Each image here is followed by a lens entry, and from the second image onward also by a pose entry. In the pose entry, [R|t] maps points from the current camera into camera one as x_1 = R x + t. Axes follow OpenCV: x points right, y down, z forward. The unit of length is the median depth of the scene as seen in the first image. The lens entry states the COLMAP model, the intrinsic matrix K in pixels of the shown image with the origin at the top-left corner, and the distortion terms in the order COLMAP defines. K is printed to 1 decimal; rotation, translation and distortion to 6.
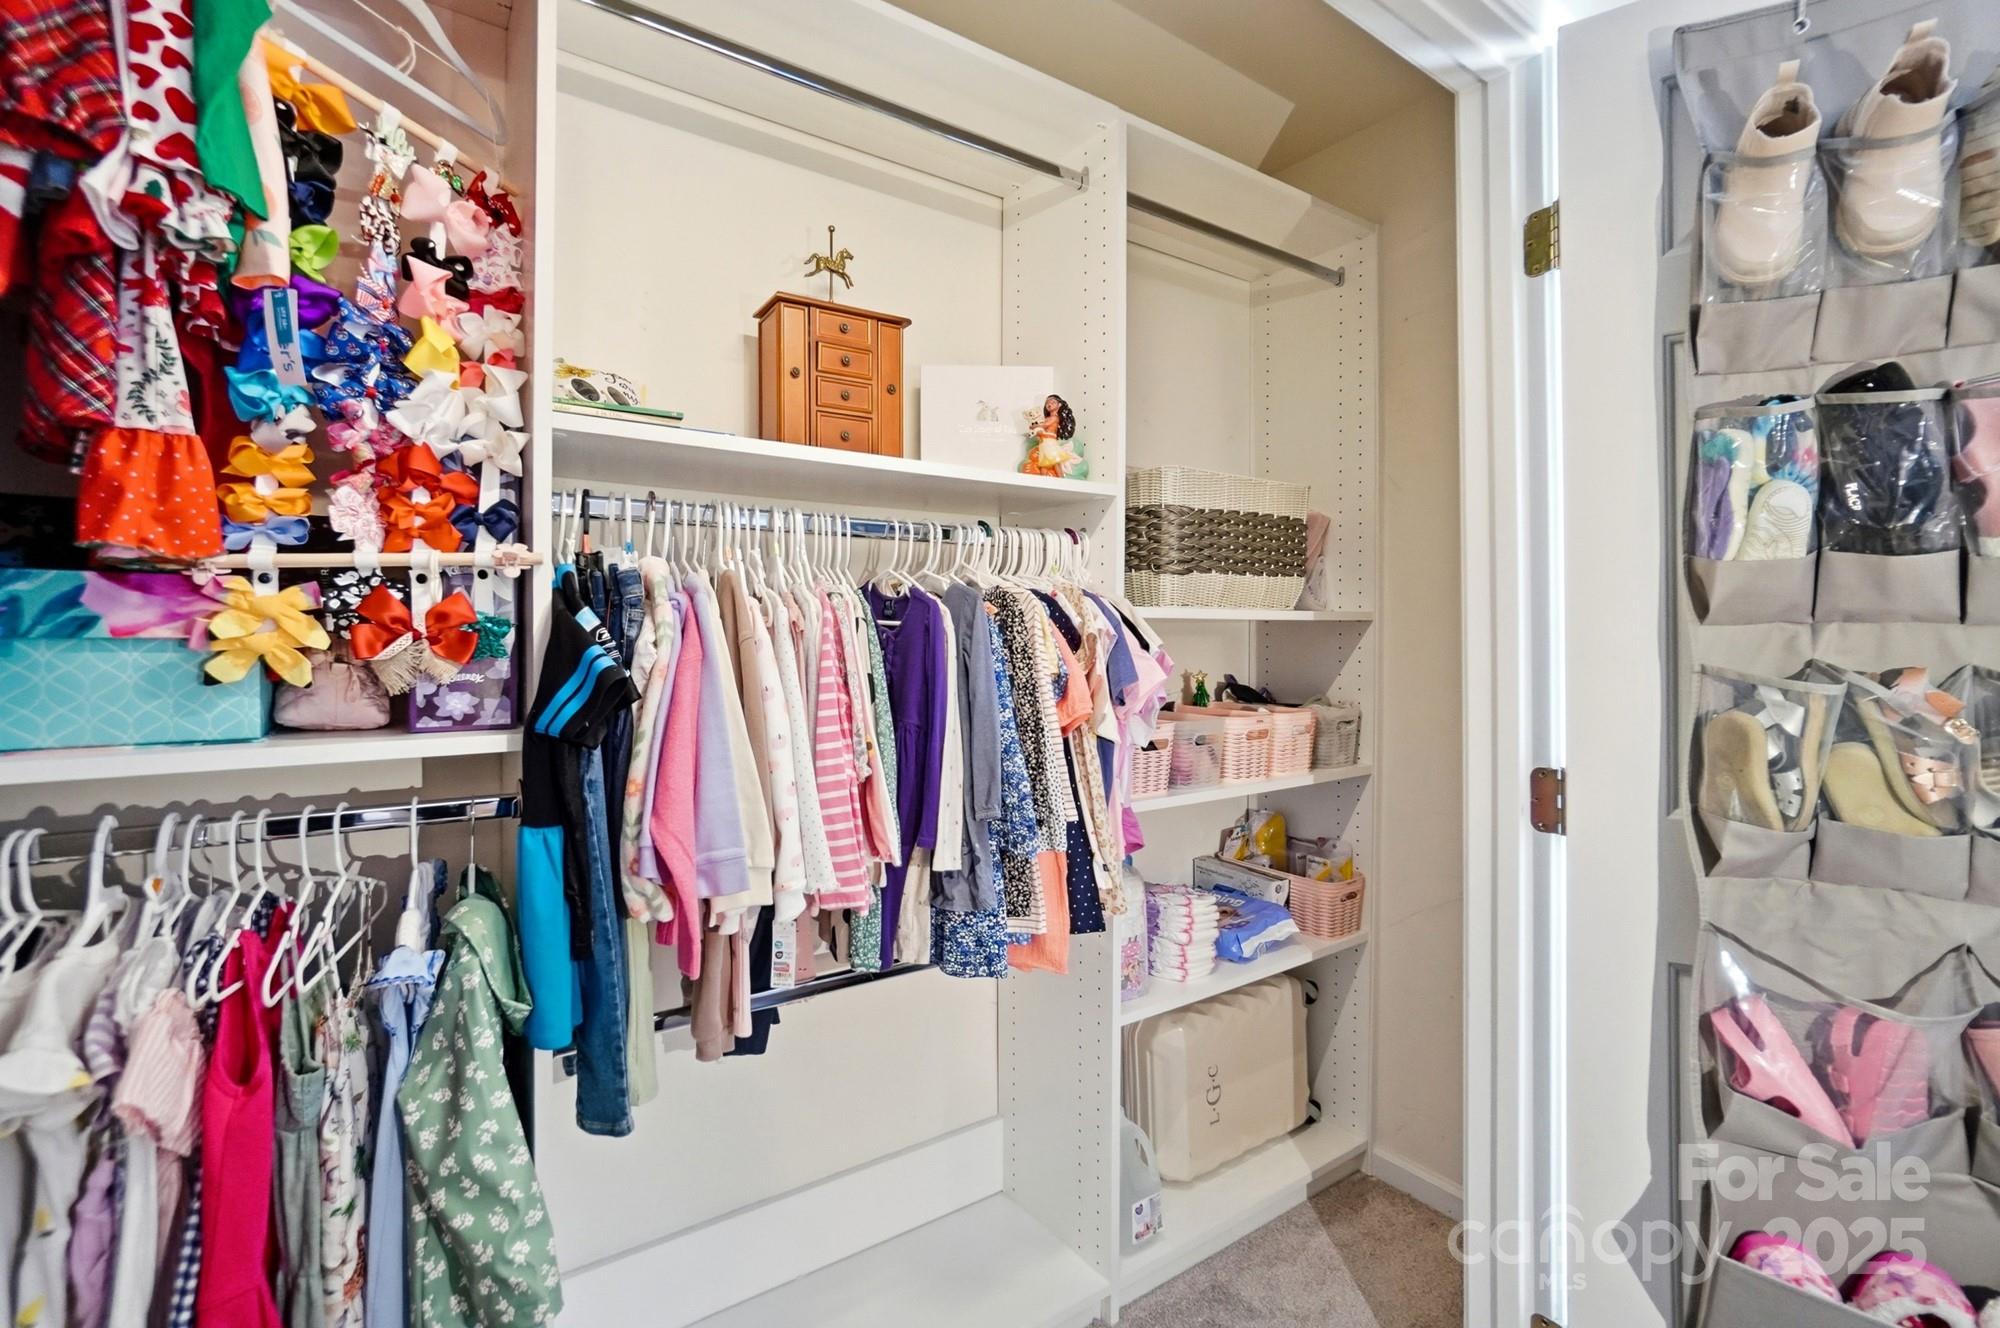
lens RADIAL K [[894.3, 0, 996.3], [0, 894.3, 663.1], [0, 0, 1]] dist [-0.062505, 0.023149]
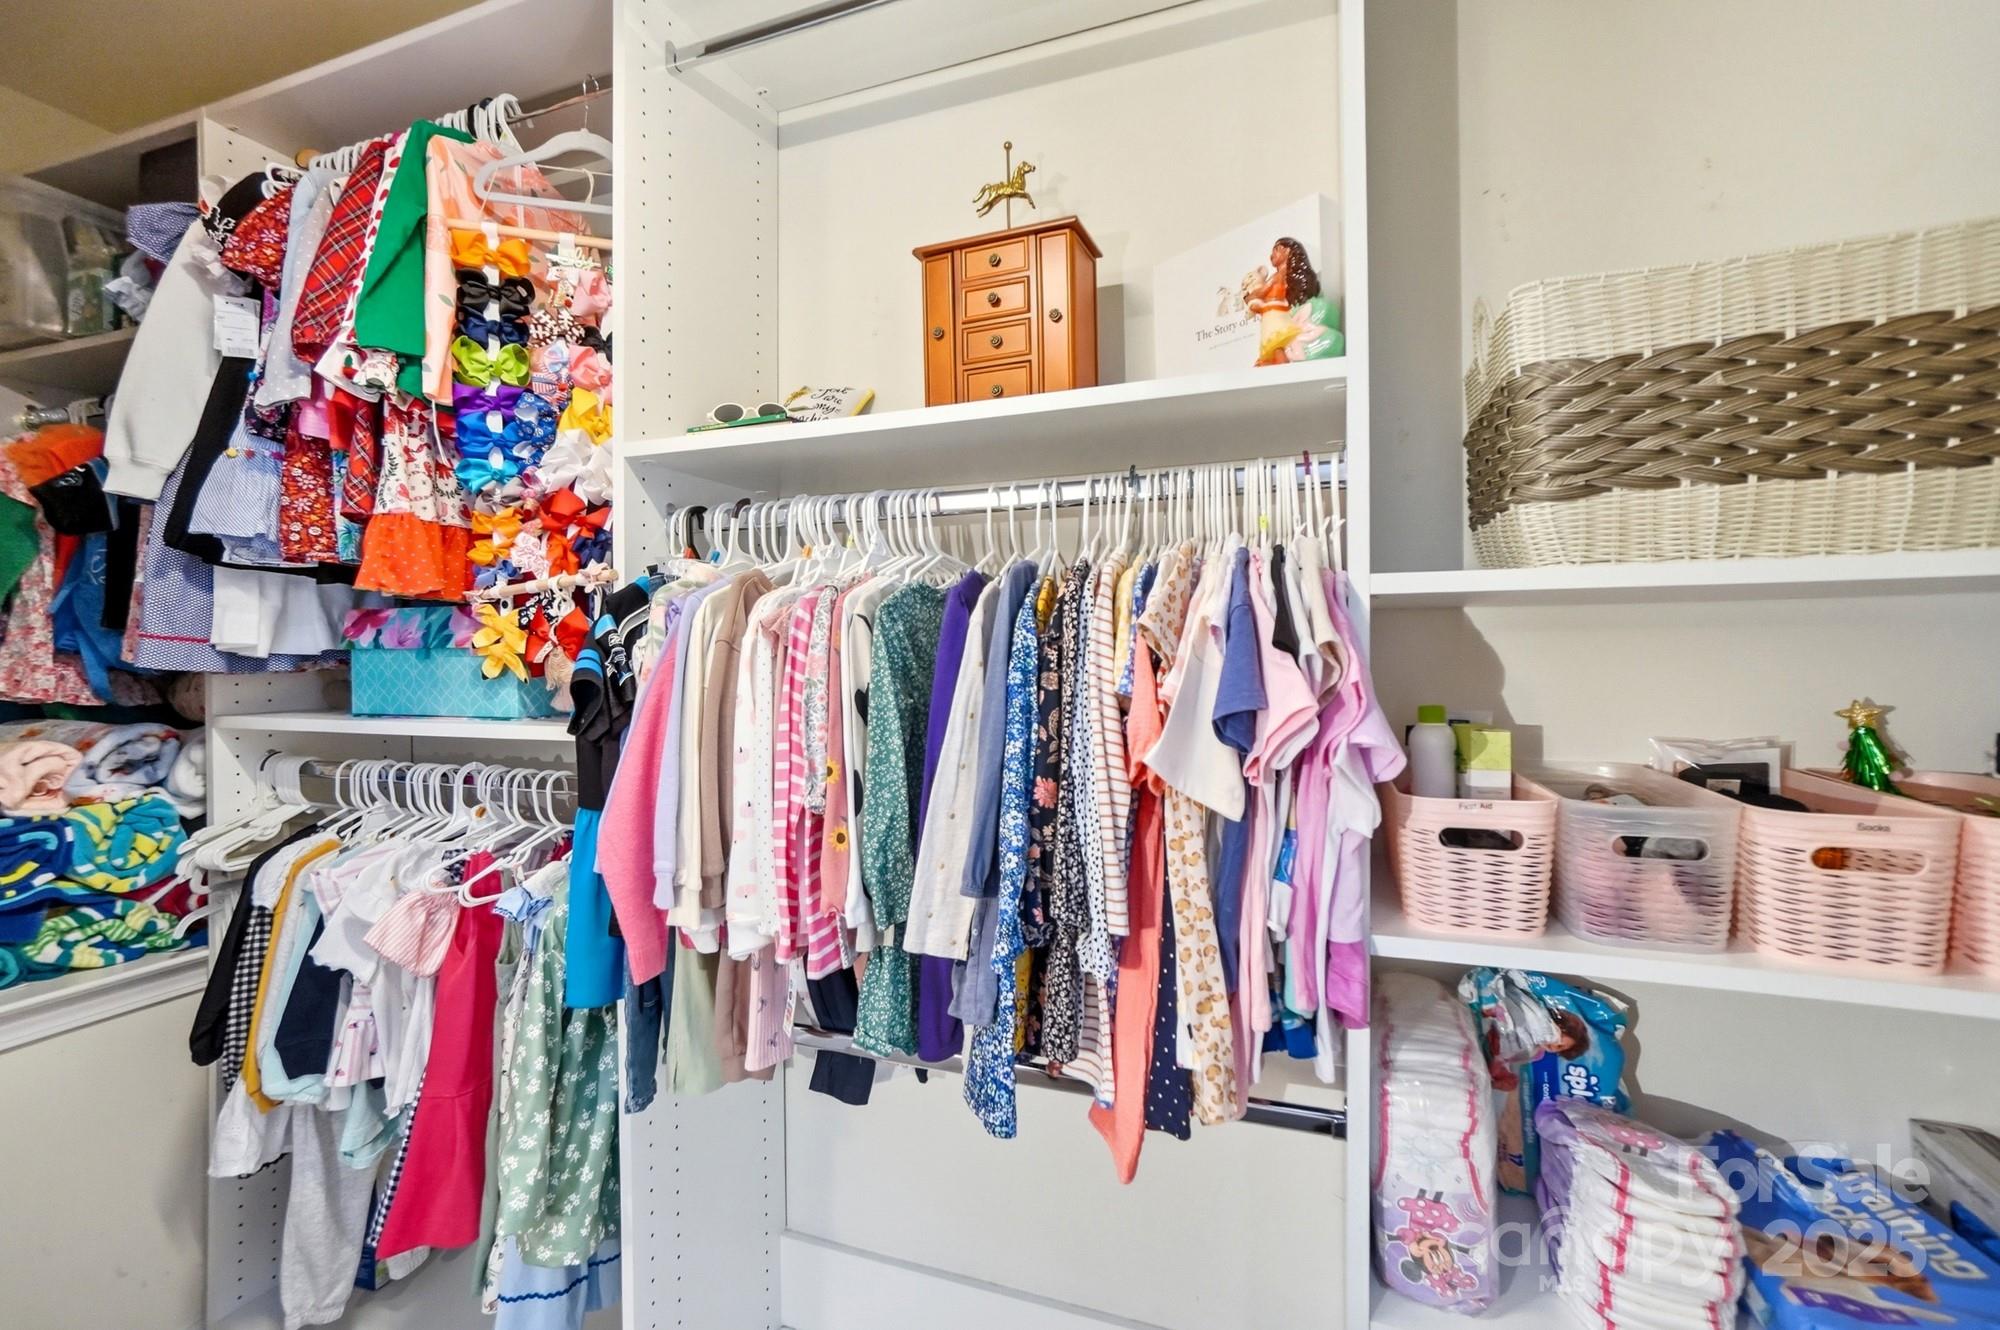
lens RADIAL K [[889.2, 0, 996.5], [0, 889.2, 640.8], [0, 0, 1]] dist [-0.030162, 0.021619]
pose [[0.568739, -0.010797, -0.822447, 0.480808], [-0.006934, 0.999815, -0.017920, -0.011968], [0.822489, 0.015894, 0.568559, 0.521651]]
